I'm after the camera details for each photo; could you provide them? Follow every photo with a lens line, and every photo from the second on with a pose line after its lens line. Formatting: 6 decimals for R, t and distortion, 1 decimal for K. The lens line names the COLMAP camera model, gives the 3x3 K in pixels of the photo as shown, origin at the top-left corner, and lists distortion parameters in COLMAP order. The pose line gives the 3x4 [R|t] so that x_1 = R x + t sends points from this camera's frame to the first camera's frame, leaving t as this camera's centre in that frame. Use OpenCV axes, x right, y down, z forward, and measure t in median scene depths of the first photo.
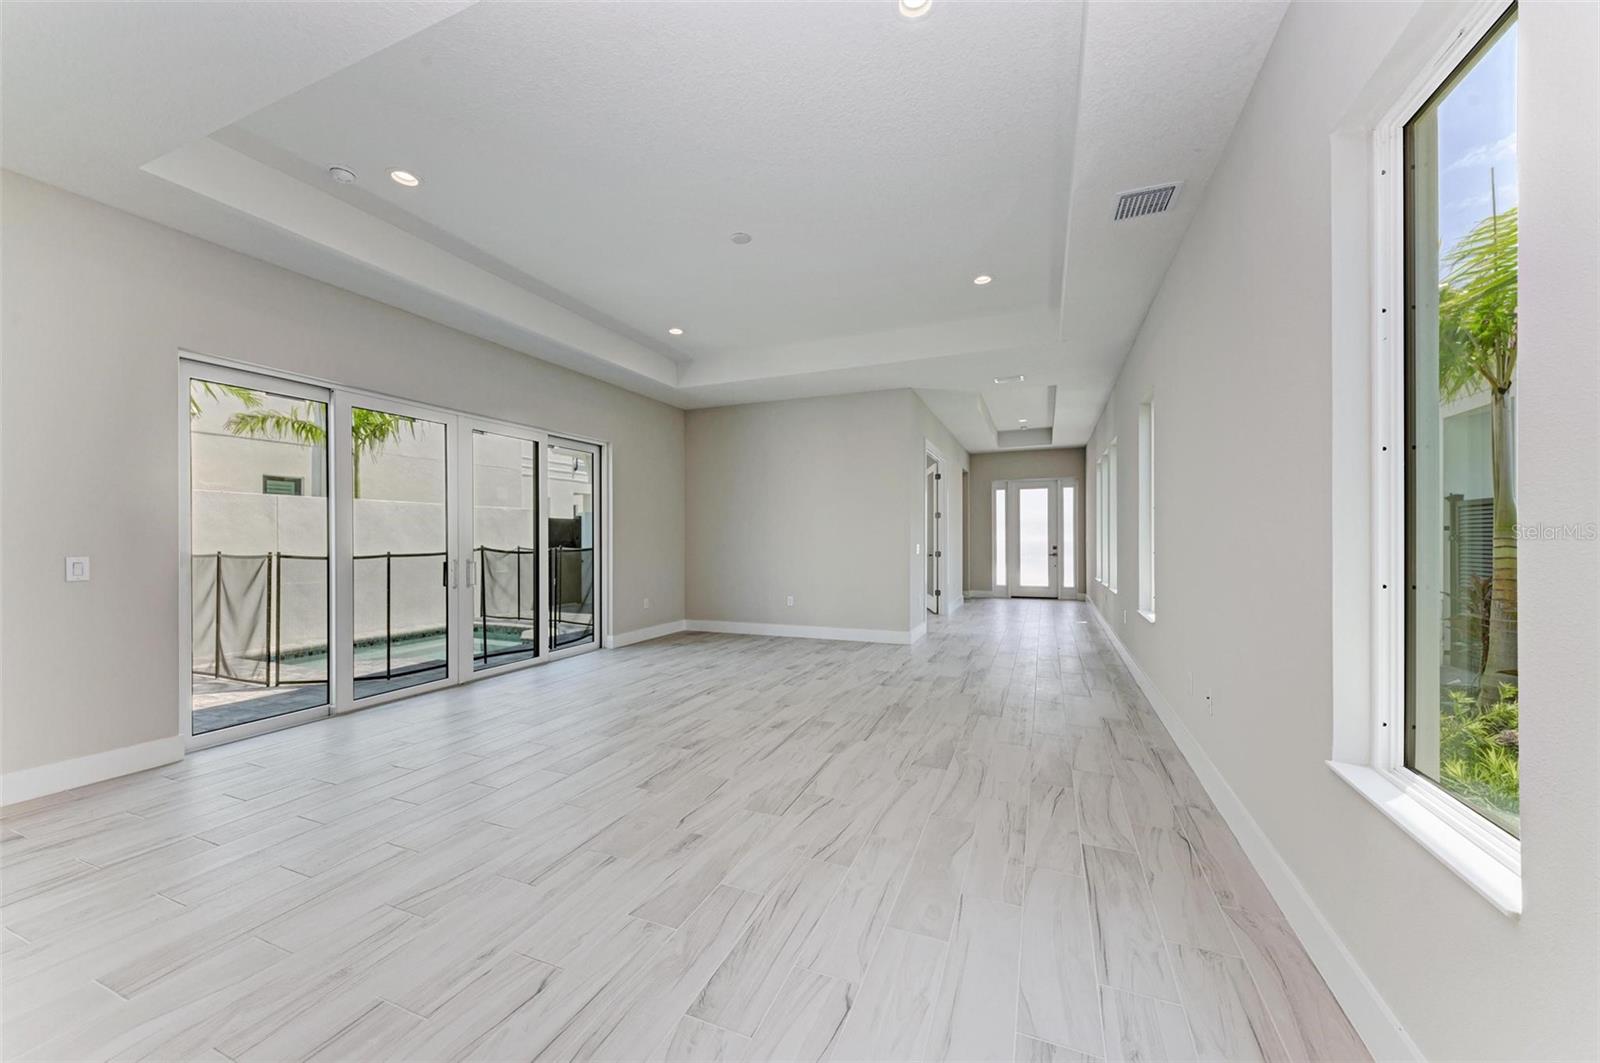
lens RADIAL K [[586.1, 0, 802.4], [0, 586.1, 538.5], [0, 0, 1]] dist [0.012763, -0.005114]
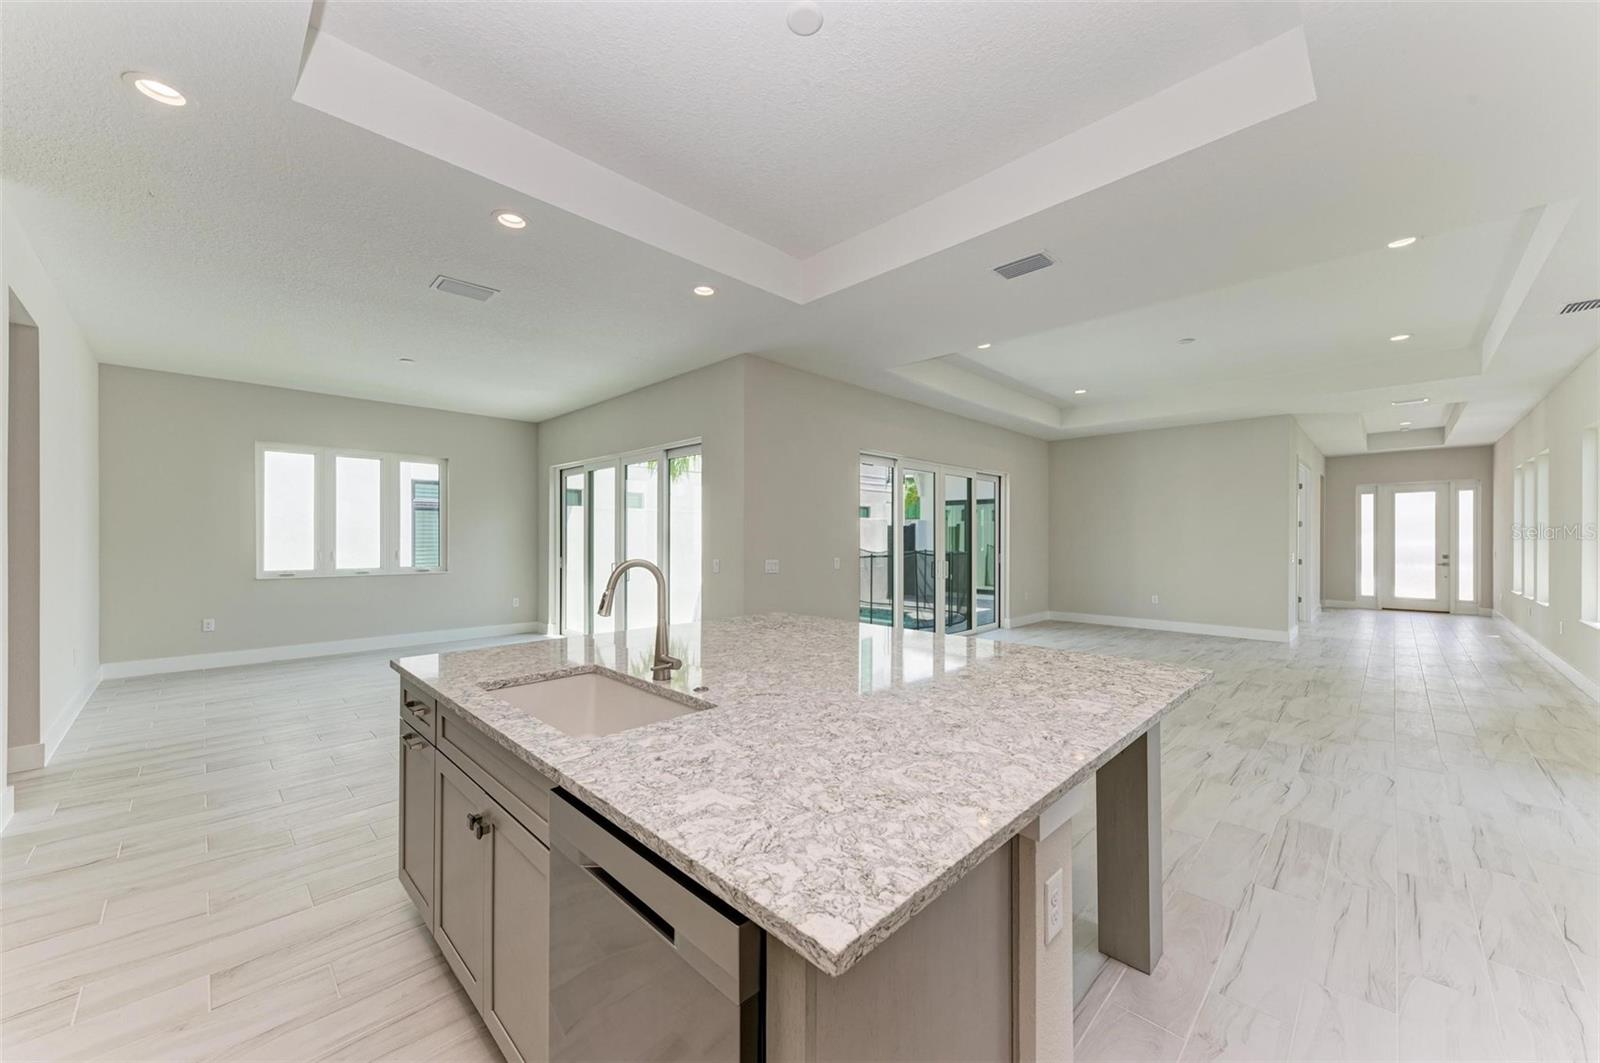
lens RADIAL K [[586.1, 0, 802.4], [0, 586.1, 538.5], [0, 0, 1]] dist [0.012763, -0.005114]
pose [[0.922827, 0.005407, -0.385177, -0.147508], [-0.004990, 0.999985, 0.002084, -0.010404], [0.385183, -0.000001, 0.922840, -0.245856]]
